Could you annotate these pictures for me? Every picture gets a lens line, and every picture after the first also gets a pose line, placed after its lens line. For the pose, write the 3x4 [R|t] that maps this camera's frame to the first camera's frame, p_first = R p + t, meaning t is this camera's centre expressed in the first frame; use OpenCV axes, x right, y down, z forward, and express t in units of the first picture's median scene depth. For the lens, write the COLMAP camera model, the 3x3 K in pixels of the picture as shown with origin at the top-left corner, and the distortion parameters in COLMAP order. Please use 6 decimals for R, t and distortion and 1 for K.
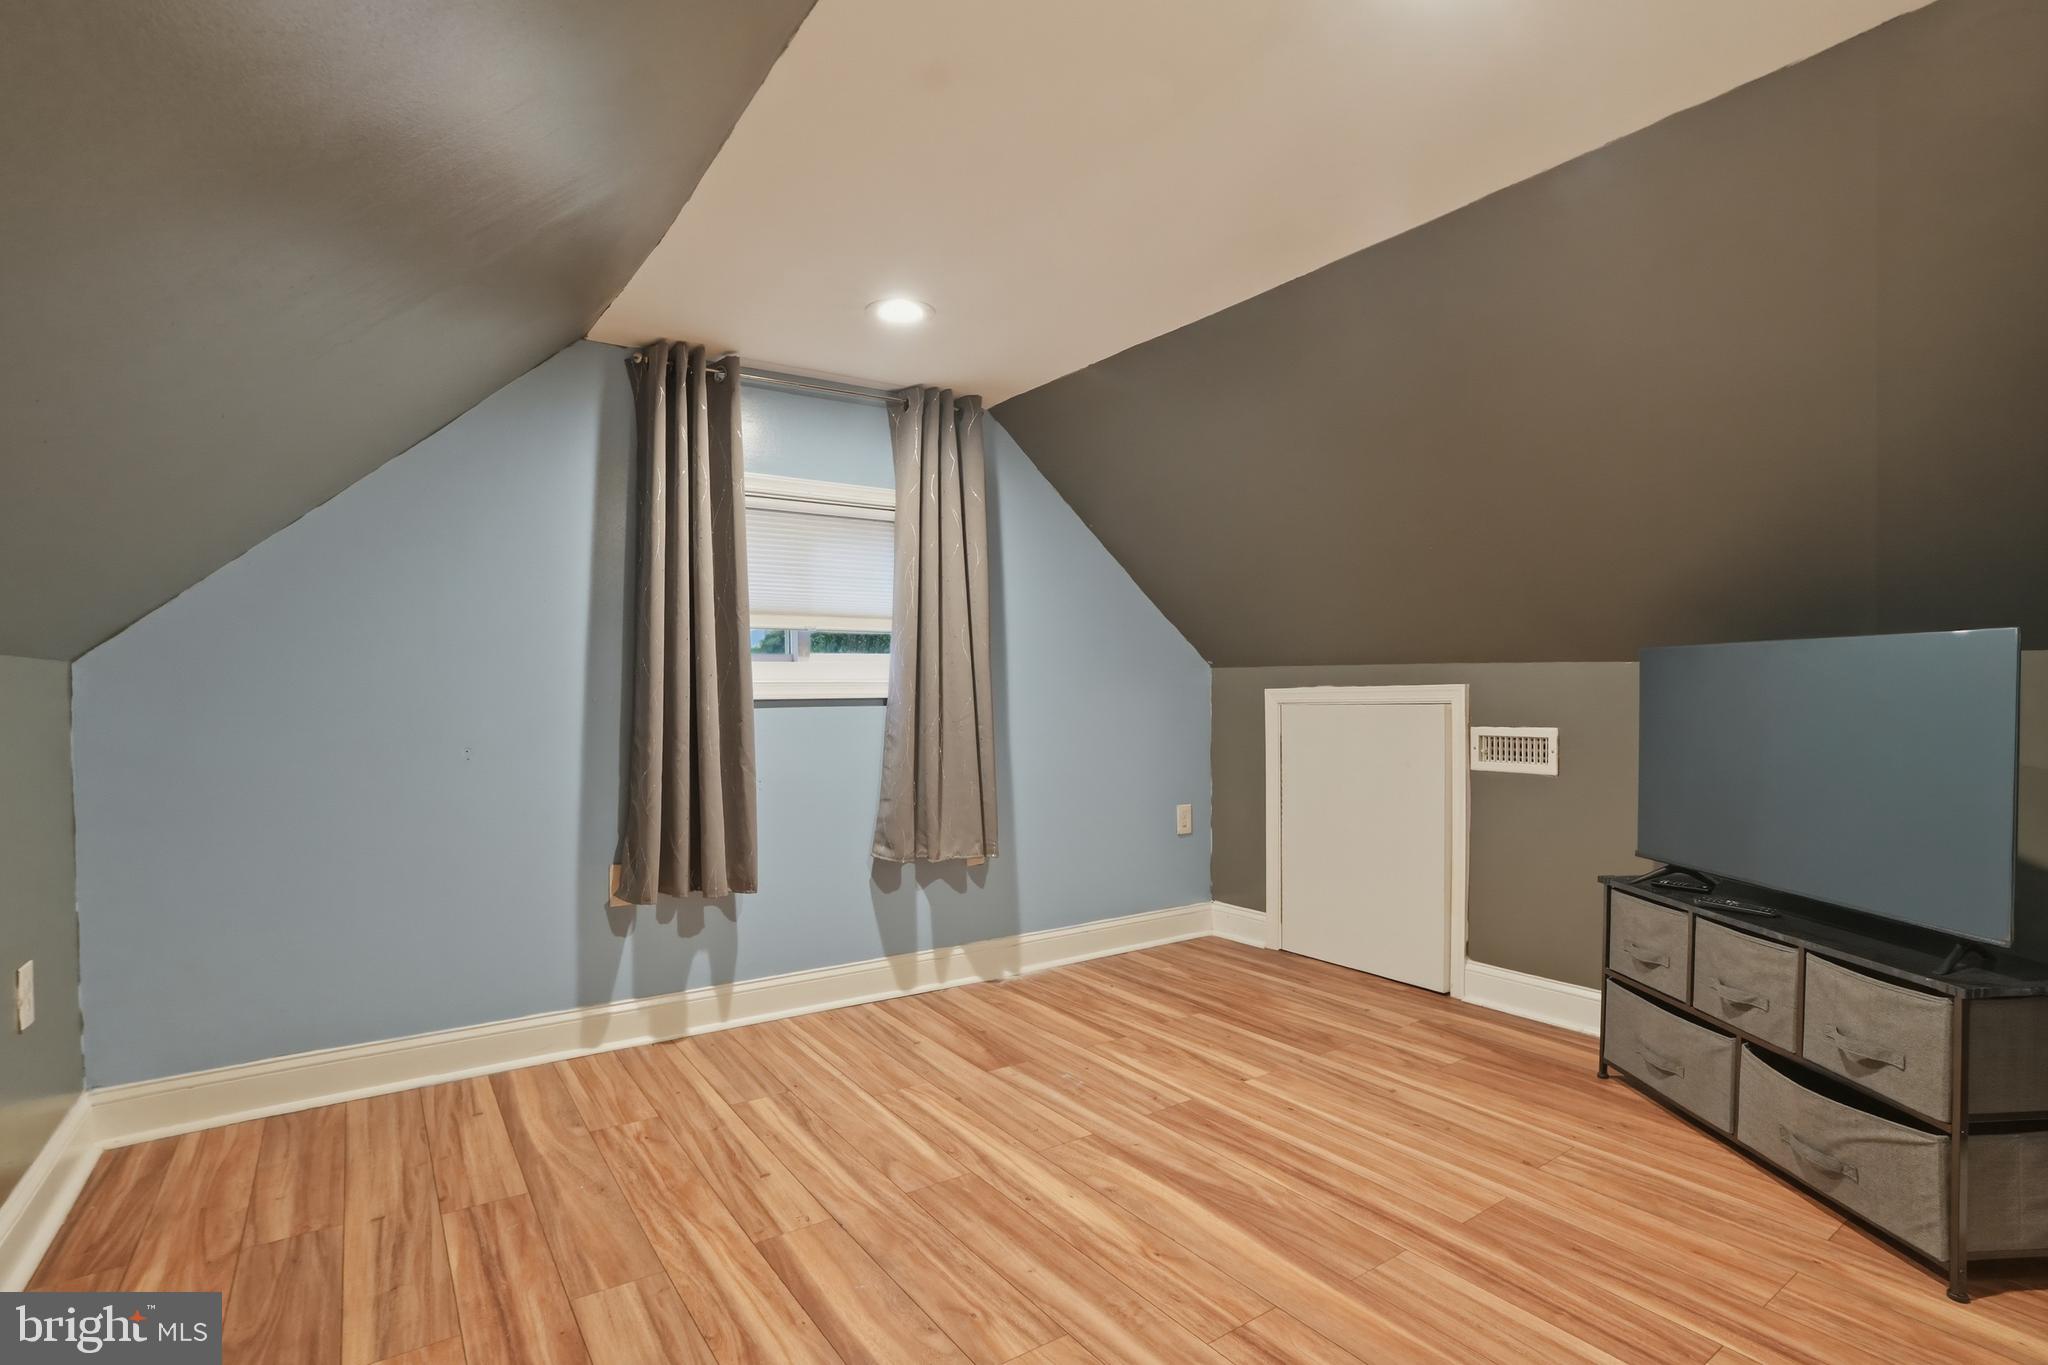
lens RADIAL K [[1002.4, 0, 1049.3], [0, 1002.4, 694.7], [0, 0, 1]] dist [-0.081736, 0.034078]
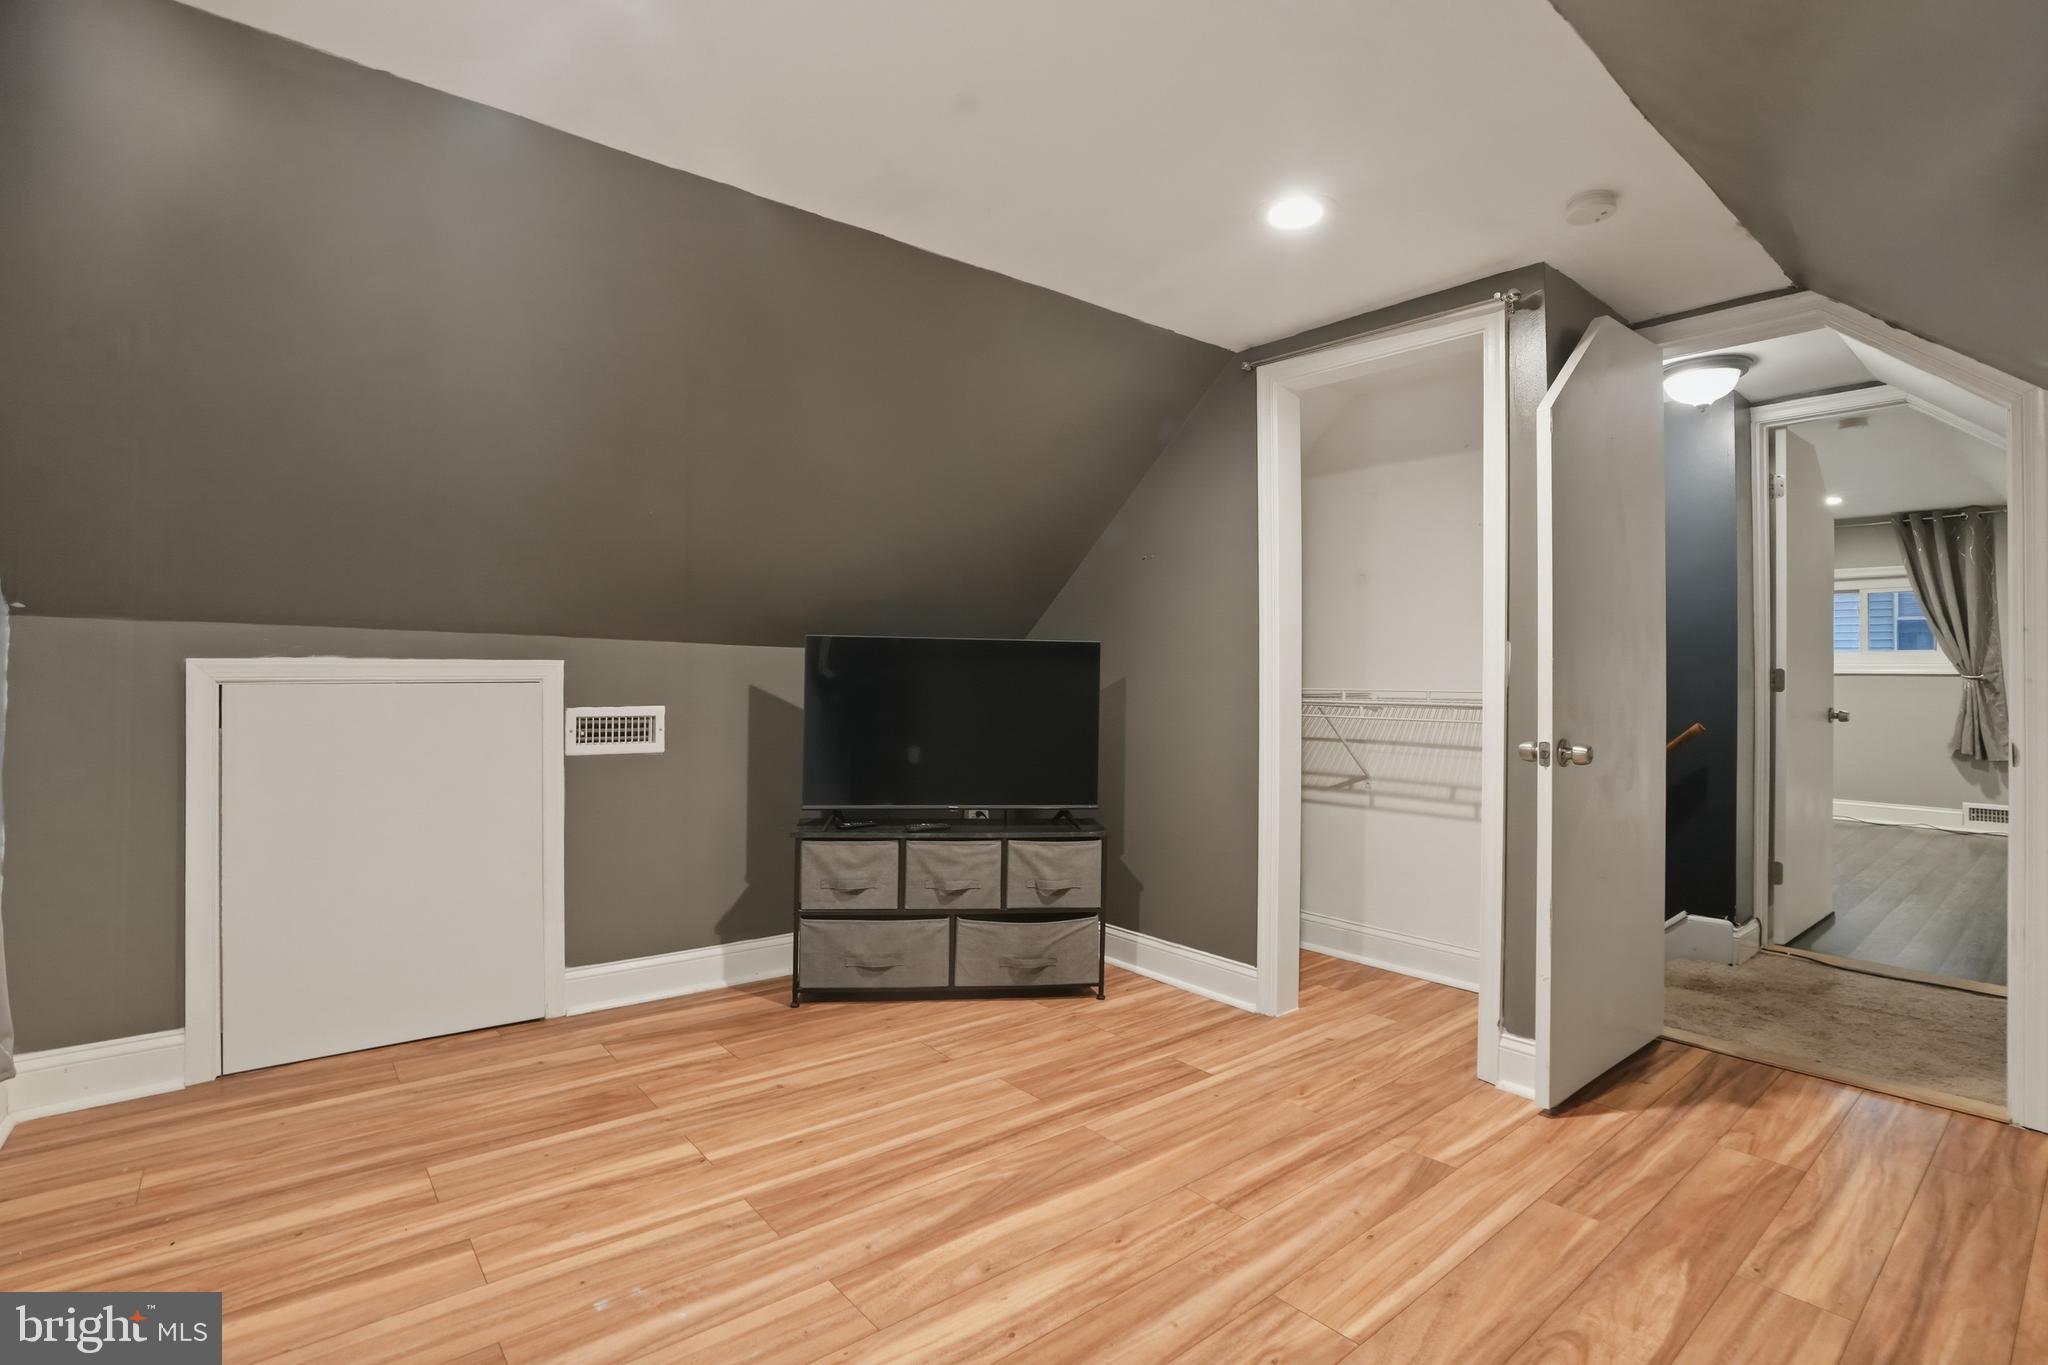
lens RADIAL K [[959.7, 0, 1027.6], [0, 959.7, 676.1], [0, 0, 1]] dist [-0.074221, 0.028484]
pose [[-0.068068, 0.007256, 0.997654, -0.680720], [-0.005810, 0.999954, -0.007670, 0.011236], [-0.997664, -0.006319, -0.068022, 0.957192]]
